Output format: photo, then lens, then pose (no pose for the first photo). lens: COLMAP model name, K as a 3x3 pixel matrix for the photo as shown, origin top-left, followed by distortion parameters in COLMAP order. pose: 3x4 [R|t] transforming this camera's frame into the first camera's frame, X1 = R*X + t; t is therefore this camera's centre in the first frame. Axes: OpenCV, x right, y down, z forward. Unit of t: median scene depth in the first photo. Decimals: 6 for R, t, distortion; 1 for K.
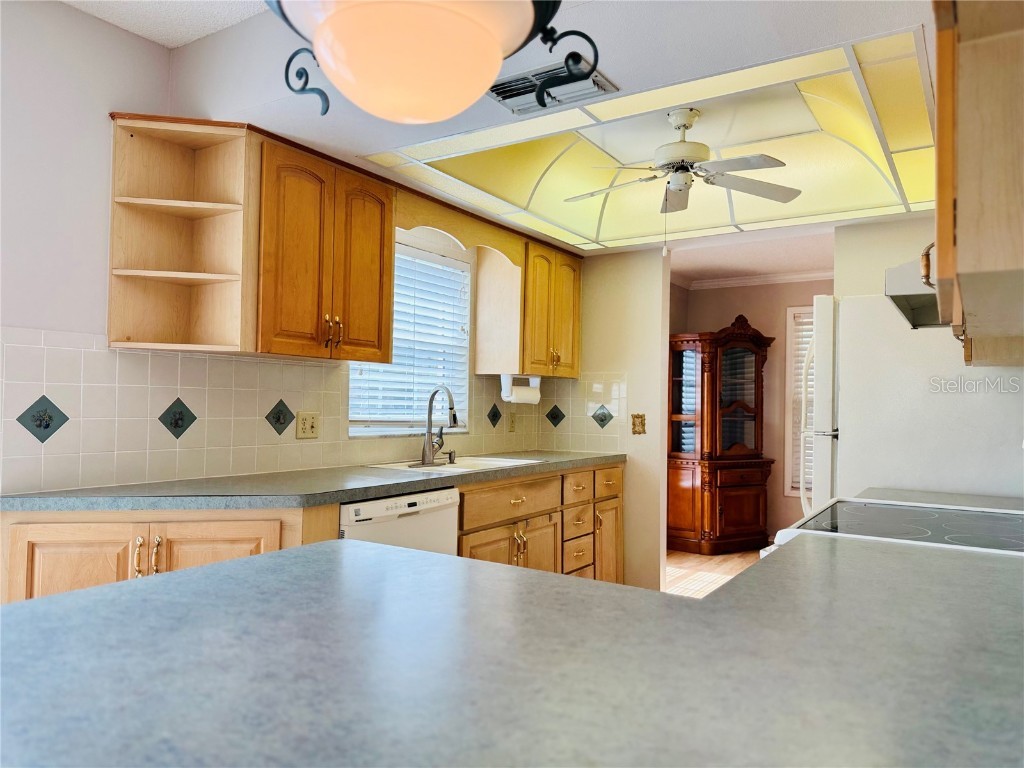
lens RADIAL K [[729.2, 0, 509.9], [0, 729.2, 385.2], [0, 0, 1]] dist [0.047168, -0.034617]
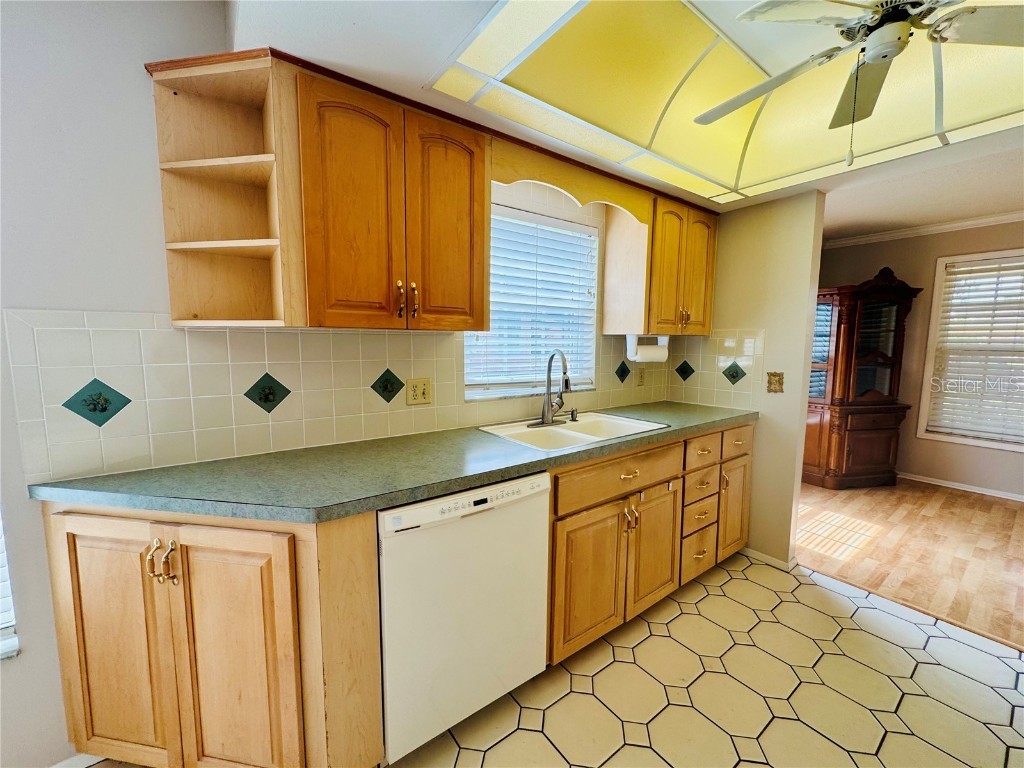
lens RADIAL K [[409.7, 0, 514.2], [0, 409.7, 383.2], [0, 0, 1]] dist [-0.007329, 0.001695]
pose [[0.936025, 0.025495, -0.351009, 0.054408], [0.018727, 0.992351, 0.122016, -0.025388], [0.351435, -0.120783, 0.928388, 0.484129]]
